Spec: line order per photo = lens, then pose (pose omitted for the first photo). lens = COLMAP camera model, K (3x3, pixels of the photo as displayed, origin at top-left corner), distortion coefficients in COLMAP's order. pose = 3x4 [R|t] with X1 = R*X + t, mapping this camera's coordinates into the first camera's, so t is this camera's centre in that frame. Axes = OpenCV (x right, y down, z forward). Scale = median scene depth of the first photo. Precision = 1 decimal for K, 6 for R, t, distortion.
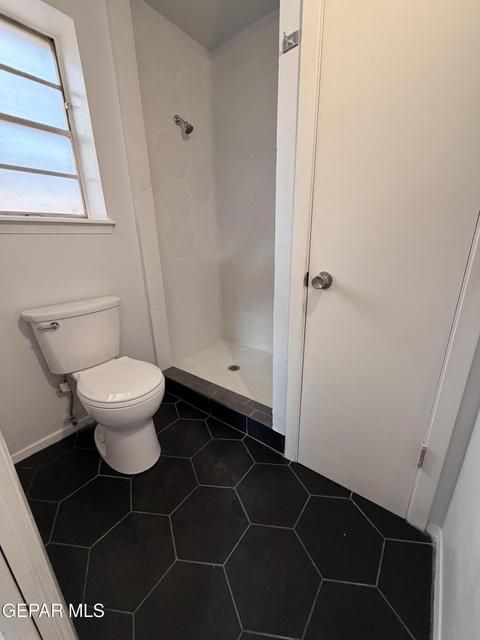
lens RADIAL K [[254.8, 0, 239.0], [0, 254.8, 317.3], [0, 0, 1]] dist [0.001422, 0.000520]
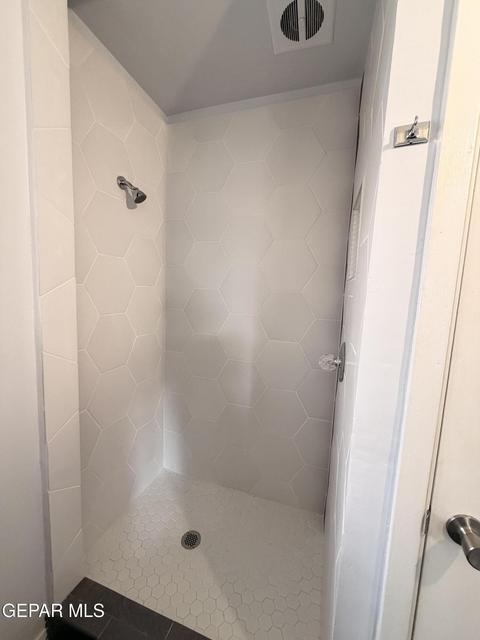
lens RADIAL K [[254.8, 0, 239.0], [0, 254.8, 317.3], [0, 0, 1]] dist [0.001422, 0.000520]
pose [[0.941550, 0.030706, 0.335470, -0.163023], [0.034511, 0.981805, -0.186728, -0.265883], [-0.335100, 0.187391, 0.923359, 0.311460]]
